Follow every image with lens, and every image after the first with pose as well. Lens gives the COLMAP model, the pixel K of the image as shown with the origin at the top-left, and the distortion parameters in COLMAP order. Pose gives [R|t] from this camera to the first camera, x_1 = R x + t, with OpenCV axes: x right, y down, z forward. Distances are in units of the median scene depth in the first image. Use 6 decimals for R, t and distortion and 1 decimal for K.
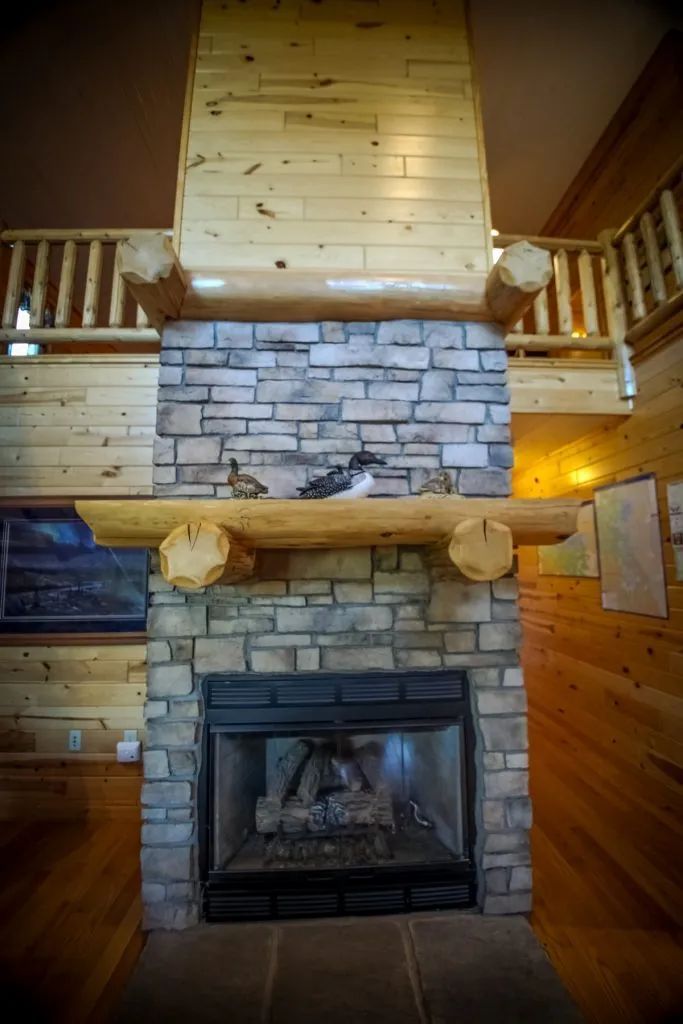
lens RADIAL K [[413.9, 0, 345.2], [0, 413.9, 512.1], [0, 0, 1]] dist [-0.031477, -0.003150]
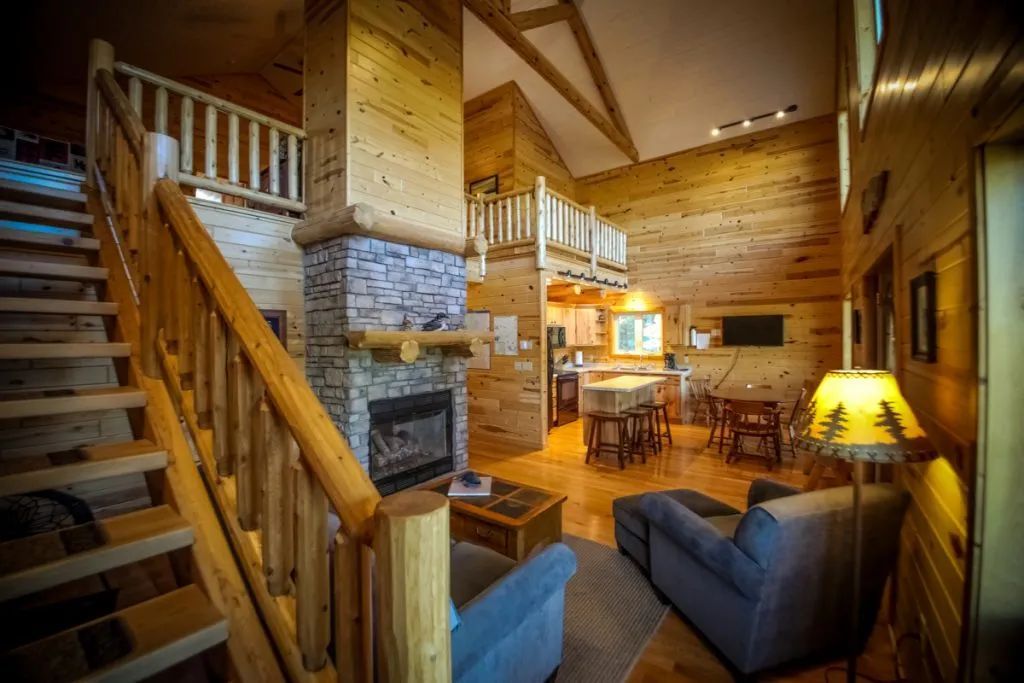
lens RADIAL K [[413.9, 0, 507.6], [0, 413.9, 339.8], [0, 0, 1]] dist [-0.031477, -0.003150]
pose [[0.636700, -0.003459, 0.771104, -1.535279], [-0.094787, 0.992055, 0.082715, -0.199412], [-0.765264, -0.125755, 0.631314, -0.950612]]
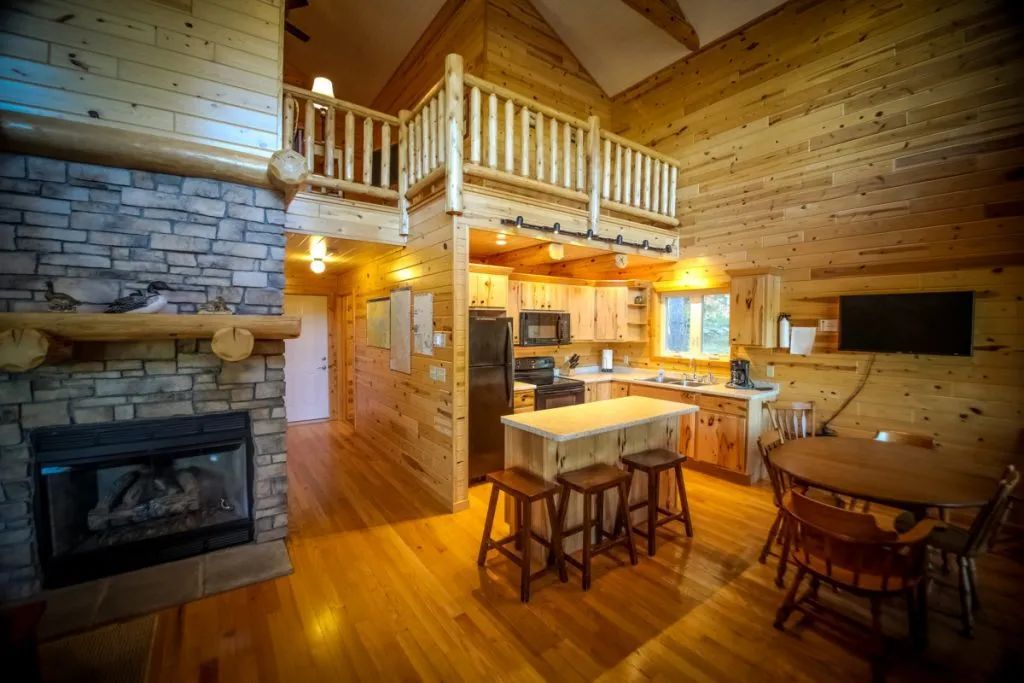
lens RADIAL K [[413.9, 0, 507.6], [0, 413.9, 339.8], [0, 0, 1]] dist [-0.031477, -0.003150]
pose [[0.839441, -0.003214, 0.543441, 0.272827], [-0.084864, 0.986939, 0.136925, -0.208416], [-0.536783, -0.161060, 0.828205, -0.857493]]
